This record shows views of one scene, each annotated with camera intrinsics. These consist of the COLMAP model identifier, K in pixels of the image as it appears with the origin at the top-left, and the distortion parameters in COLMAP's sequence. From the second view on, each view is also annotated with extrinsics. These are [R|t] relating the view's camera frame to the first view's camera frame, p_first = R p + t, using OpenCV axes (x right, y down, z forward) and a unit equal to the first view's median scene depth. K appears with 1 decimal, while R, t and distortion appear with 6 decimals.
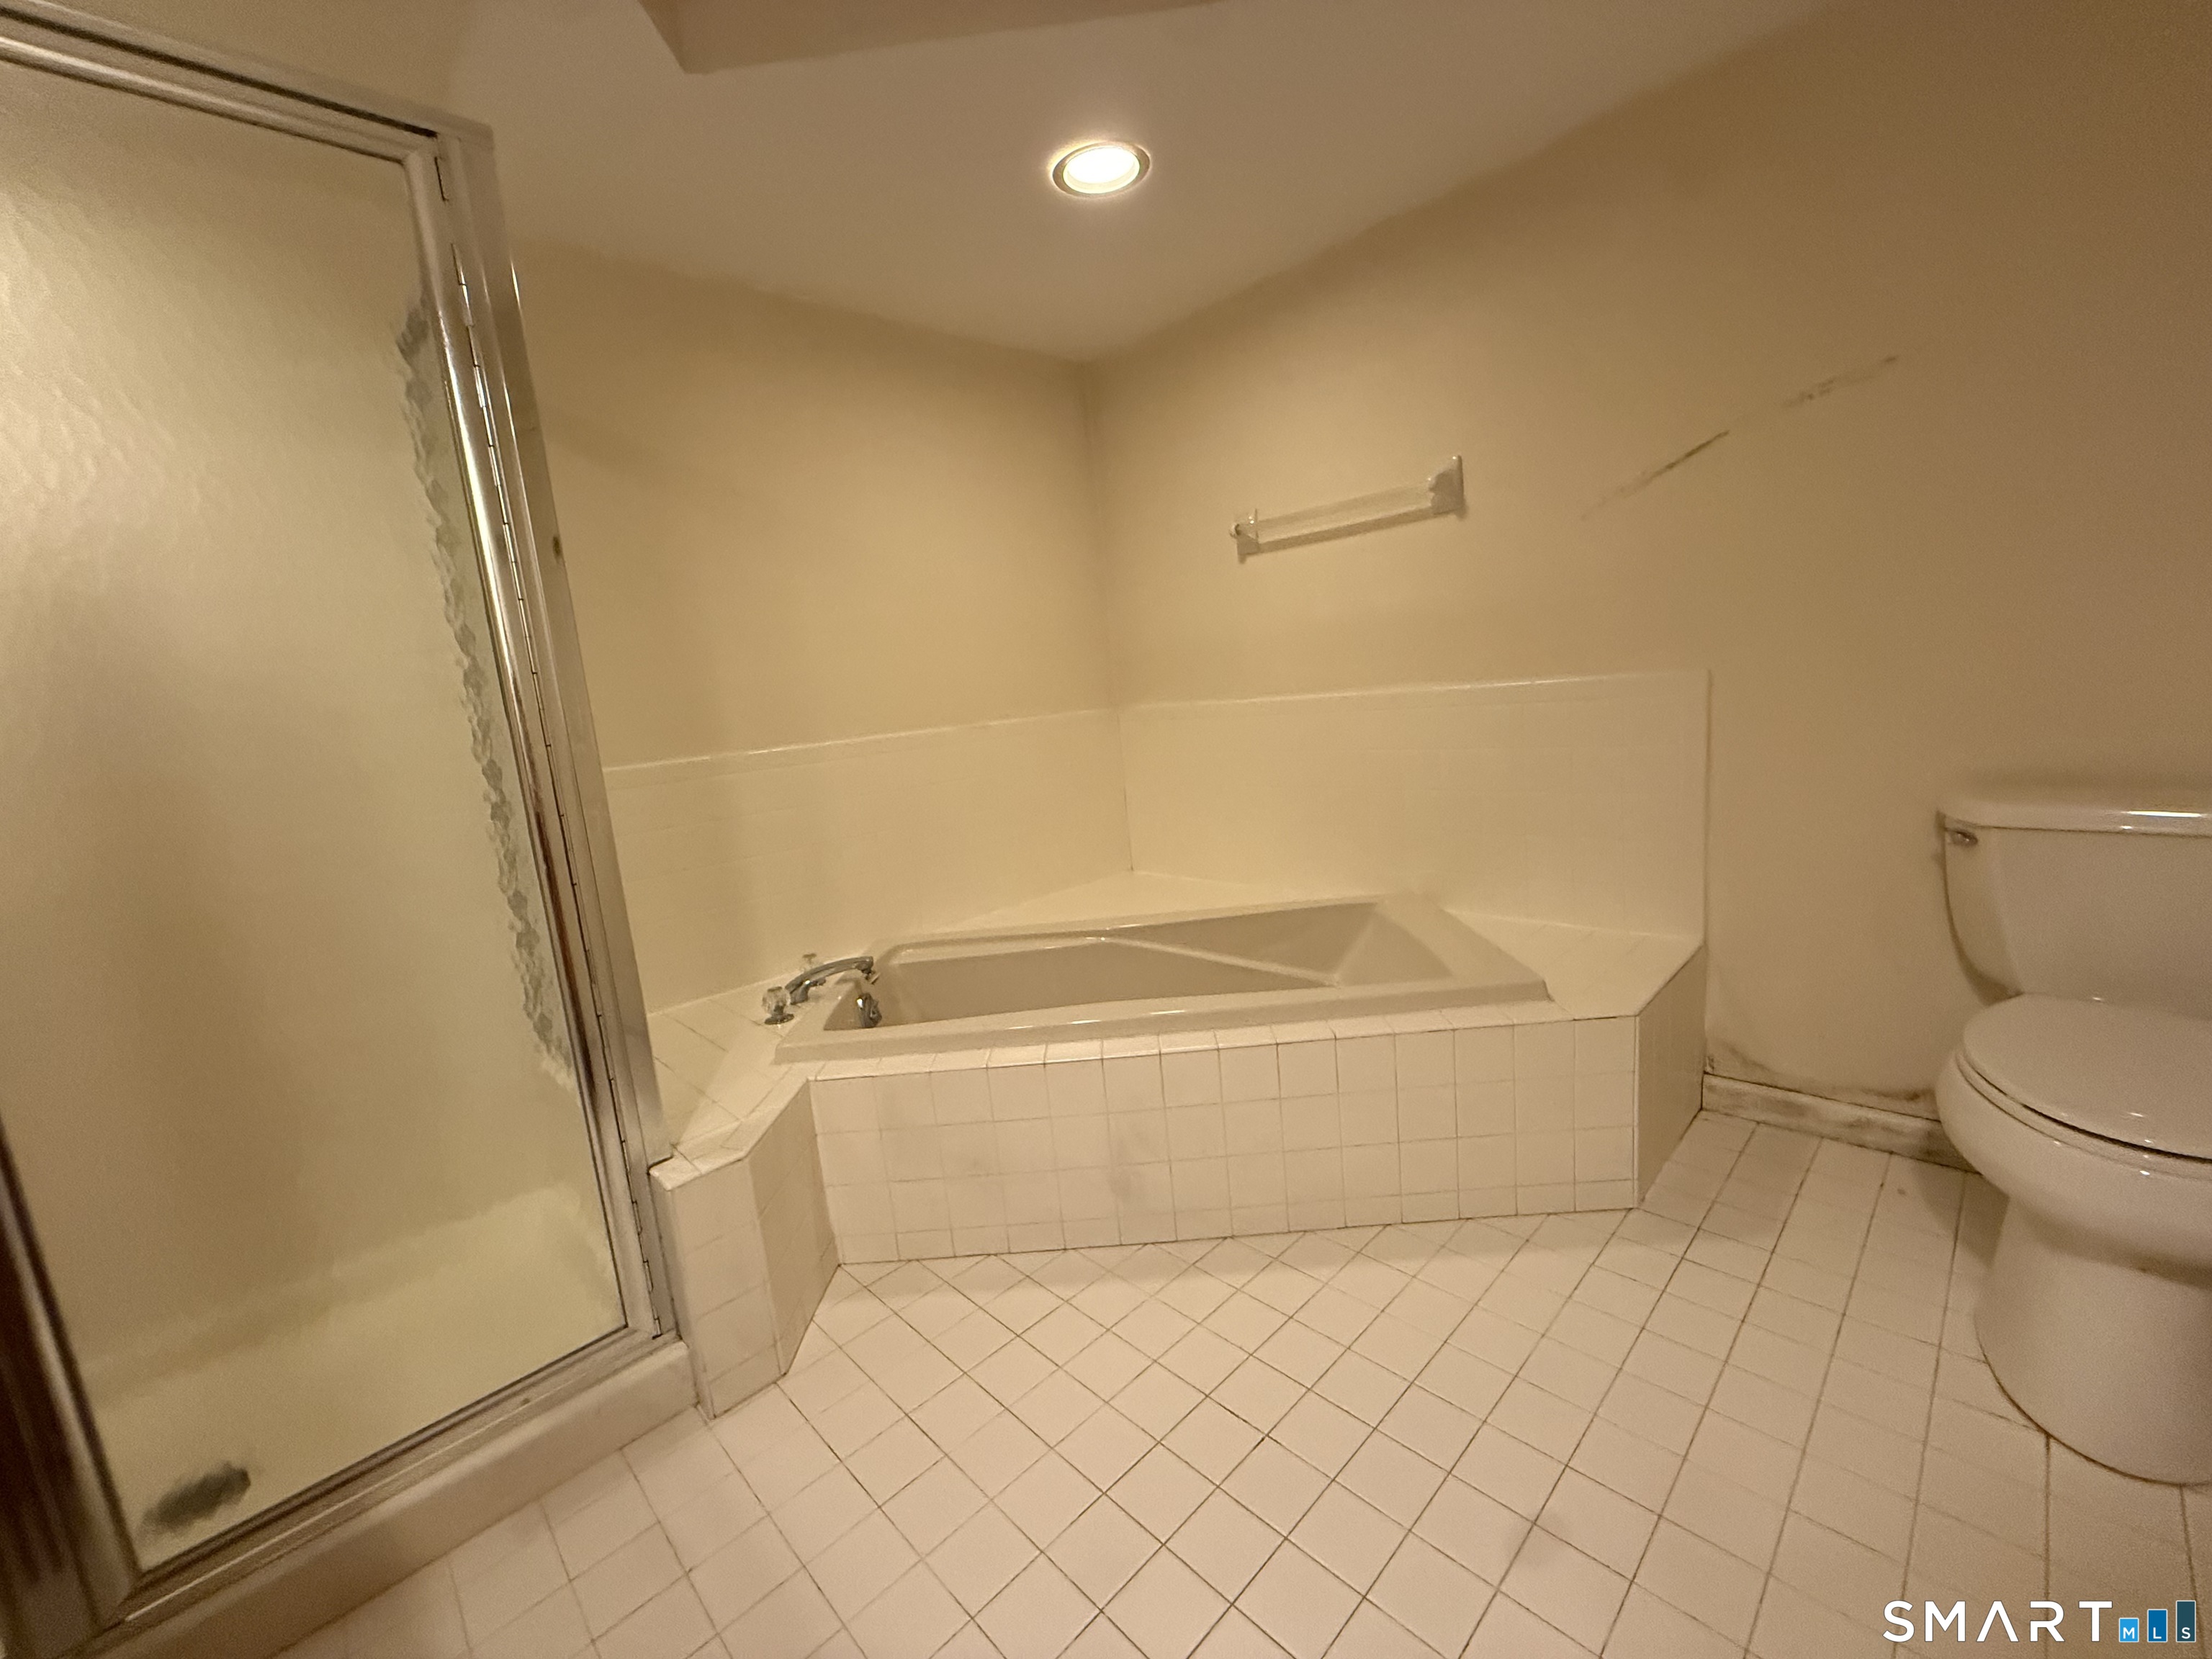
lens RADIAL K [[883.7, 0, 1106.4], [0, 883.7, 822.2], [0, 0, 1]] dist [0.000674, 0.000404]
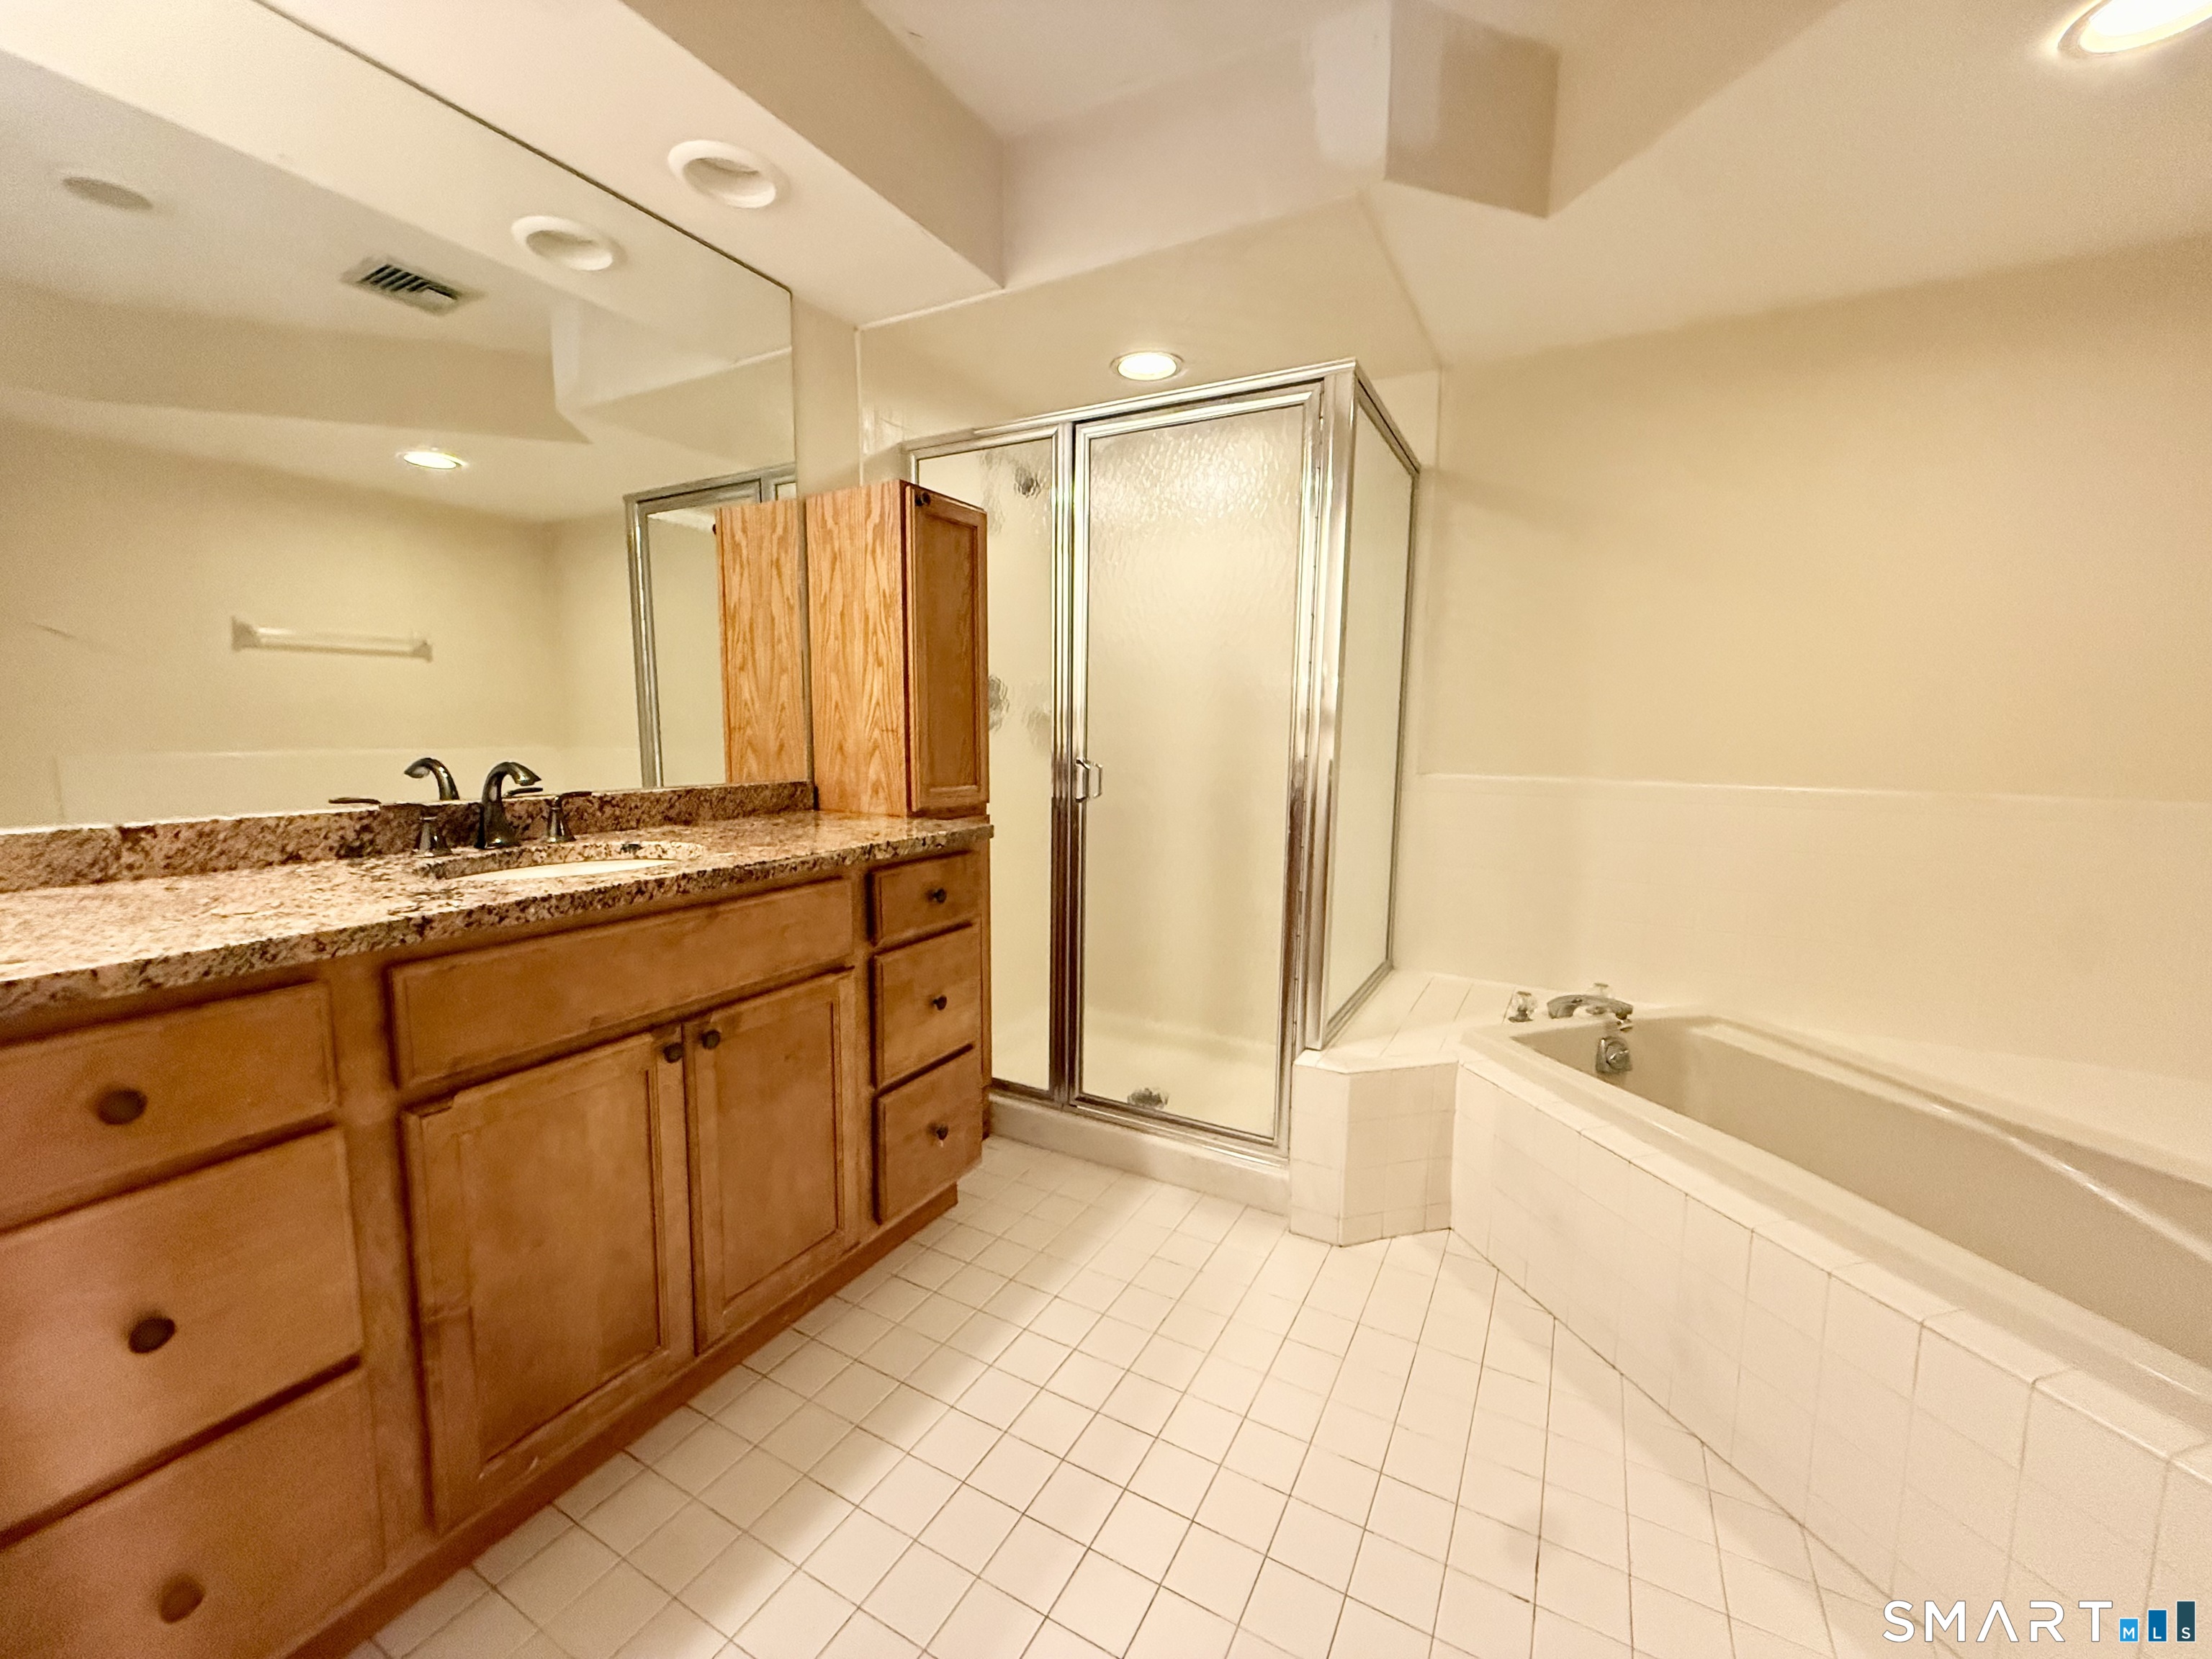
lens RADIAL K [[883.7, 0, 1104.1], [0, 883.7, 831.9], [0, 0, 1]] dist [0.000674, 0.000404]
pose [[0.289003, 0.209479, -0.934128, 0.455135], [-0.186625, 0.969373, 0.159644, -0.084330], [0.938961, 0.128194, 0.319246, 0.121342]]
